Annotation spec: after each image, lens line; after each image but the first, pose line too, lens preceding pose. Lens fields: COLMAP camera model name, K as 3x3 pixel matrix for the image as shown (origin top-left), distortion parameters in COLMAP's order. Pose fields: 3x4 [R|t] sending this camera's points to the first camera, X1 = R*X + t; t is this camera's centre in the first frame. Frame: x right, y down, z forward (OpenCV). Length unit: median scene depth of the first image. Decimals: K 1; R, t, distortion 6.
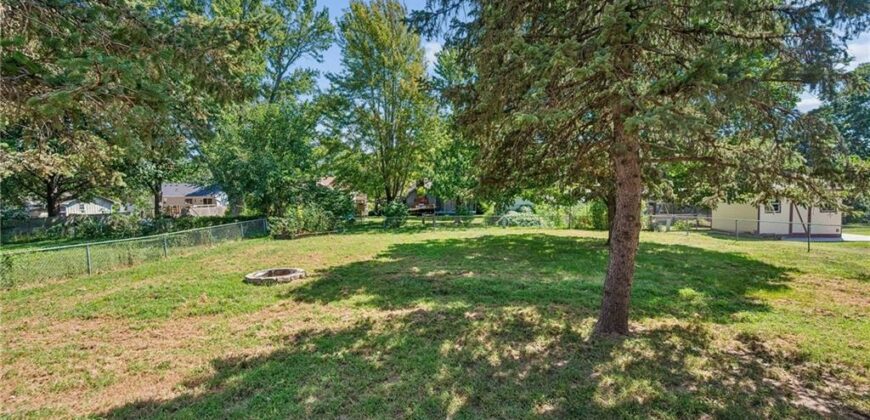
lens RADIAL K [[355.8, 0, 440.8], [0, 355.8, 198.6], [0, 0, 1]] dist [0.014838, 0.000091]
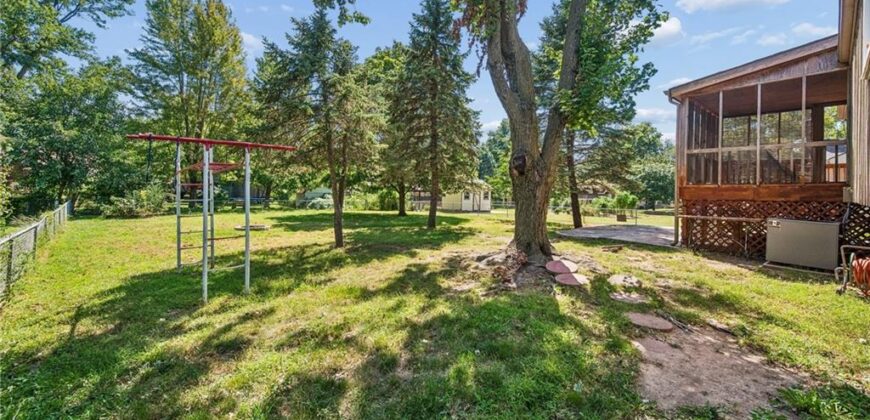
lens RADIAL K [[355.8, 0, 440.8], [0, 355.8, 198.6], [0, 0, 1]] dist [0.014838, 0.000091]
pose [[0.785896, 0.016592, 0.618136, -0.373351], [-0.032959, 0.999343, 0.015079, 0.008202], [-0.617480, -0.032223, 0.785926, -0.417704]]
